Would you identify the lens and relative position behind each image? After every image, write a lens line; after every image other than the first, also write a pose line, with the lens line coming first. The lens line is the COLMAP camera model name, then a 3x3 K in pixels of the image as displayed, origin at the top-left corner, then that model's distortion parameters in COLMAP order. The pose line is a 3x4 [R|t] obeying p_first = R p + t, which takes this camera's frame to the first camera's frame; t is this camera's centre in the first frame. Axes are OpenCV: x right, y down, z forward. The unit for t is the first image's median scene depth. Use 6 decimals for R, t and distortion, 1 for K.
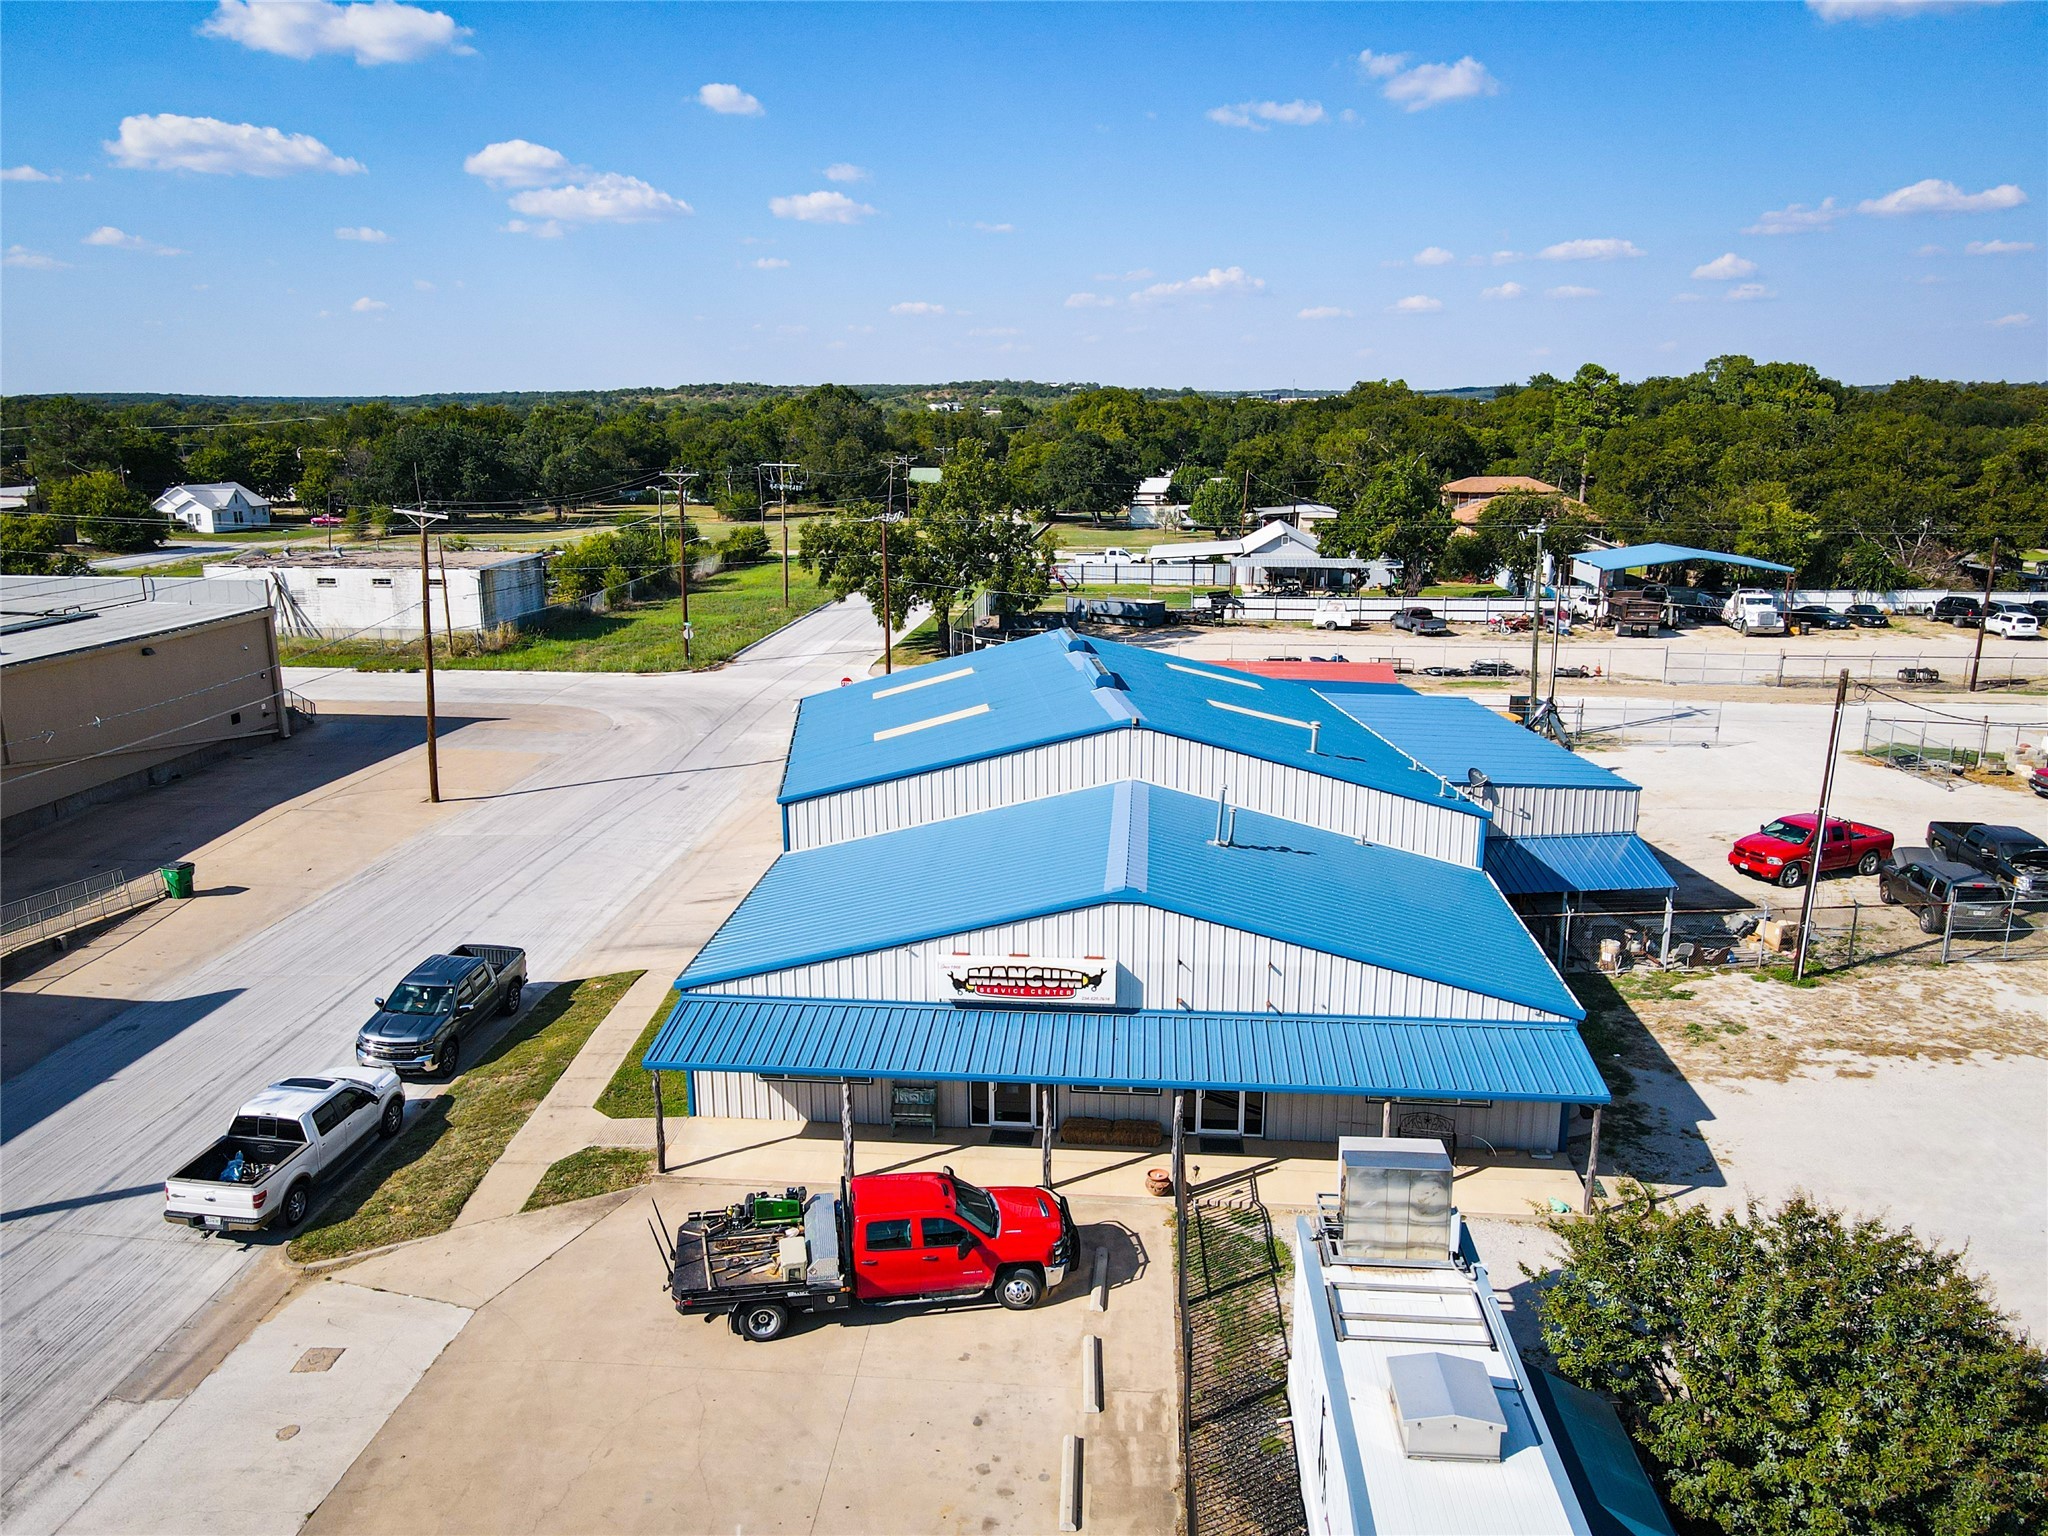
lens RADIAL K [[1499.0, 0, 1019.6], [0, 1499.0, 774.6], [0, 0, 1]] dist [0.001540, 0.022487]
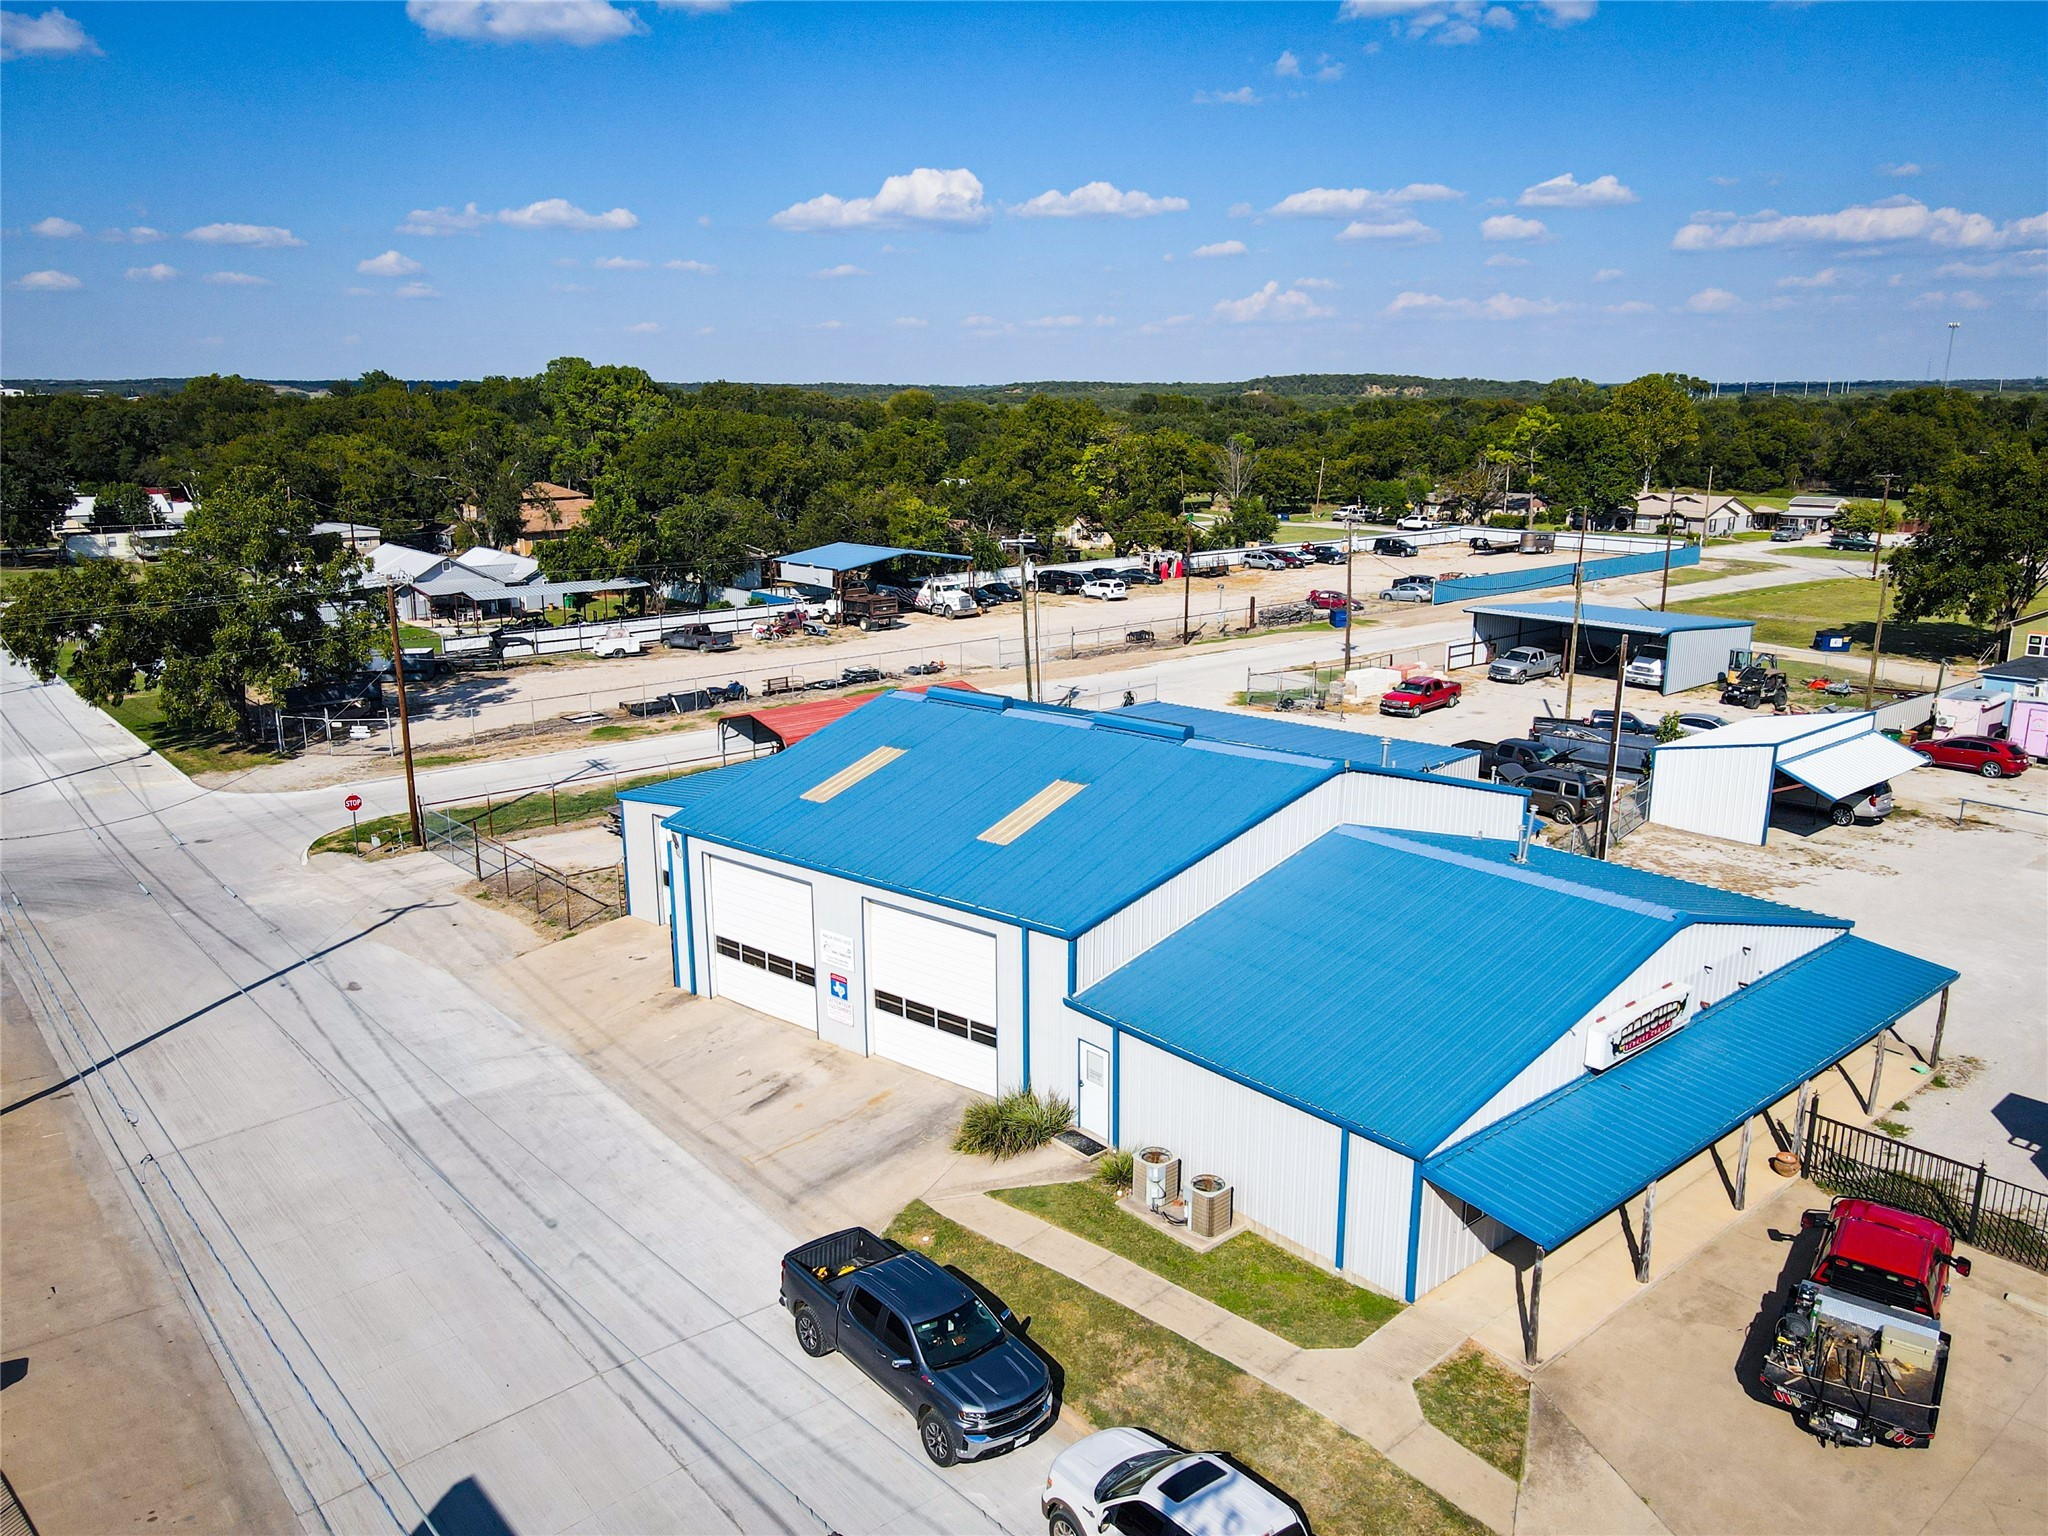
lens RADIAL K [[1499.0, 0, 1019.6], [0, 1499.0, 774.6], [0, 0, 1]] dist [0.001540, 0.022487]
pose [[0.697965, -0.173831, 0.694714, -0.586466], [0.171314, 0.982455, 0.073713, -0.106687], [-0.695338, 0.067565, 0.715499, 0.339563]]
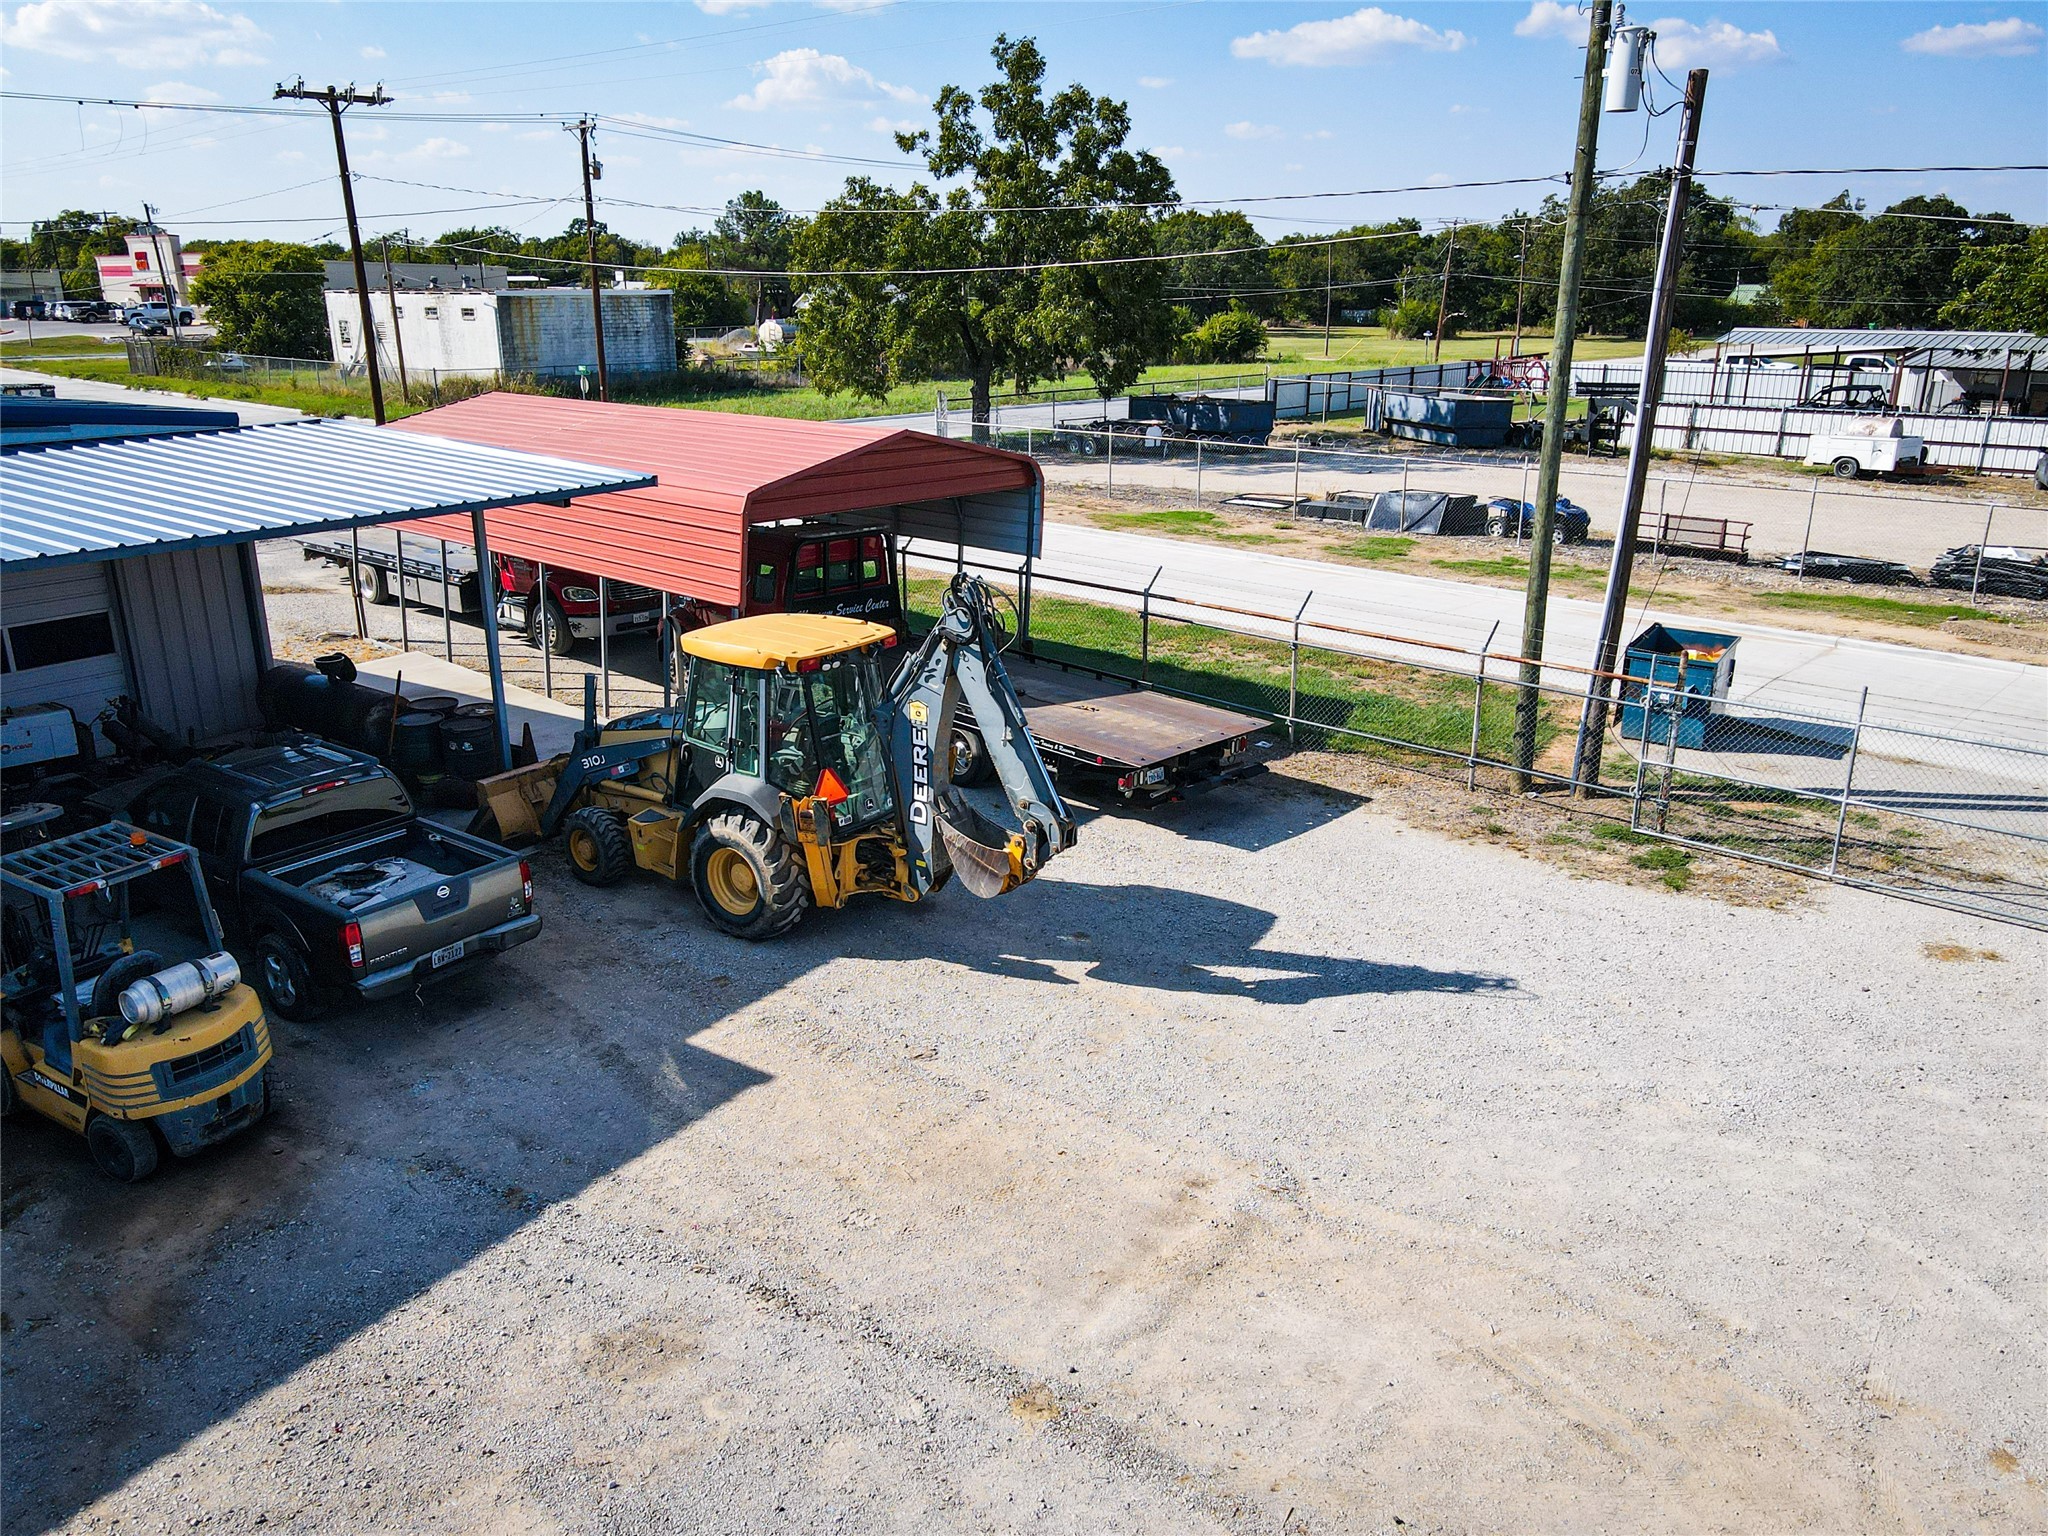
lens RADIAL K [[1481.1, 0, 1024.0], [0, 1481.1, 768.0], [0, 0, 1]] dist [0.020594, 0.003064]
pose [[0.788642, 0.179645, -0.588023, 0.598950], [-0.138840, 0.983695, 0.114317, -0.060984], [0.598972, -0.008514, 0.800725, 1.035546]]
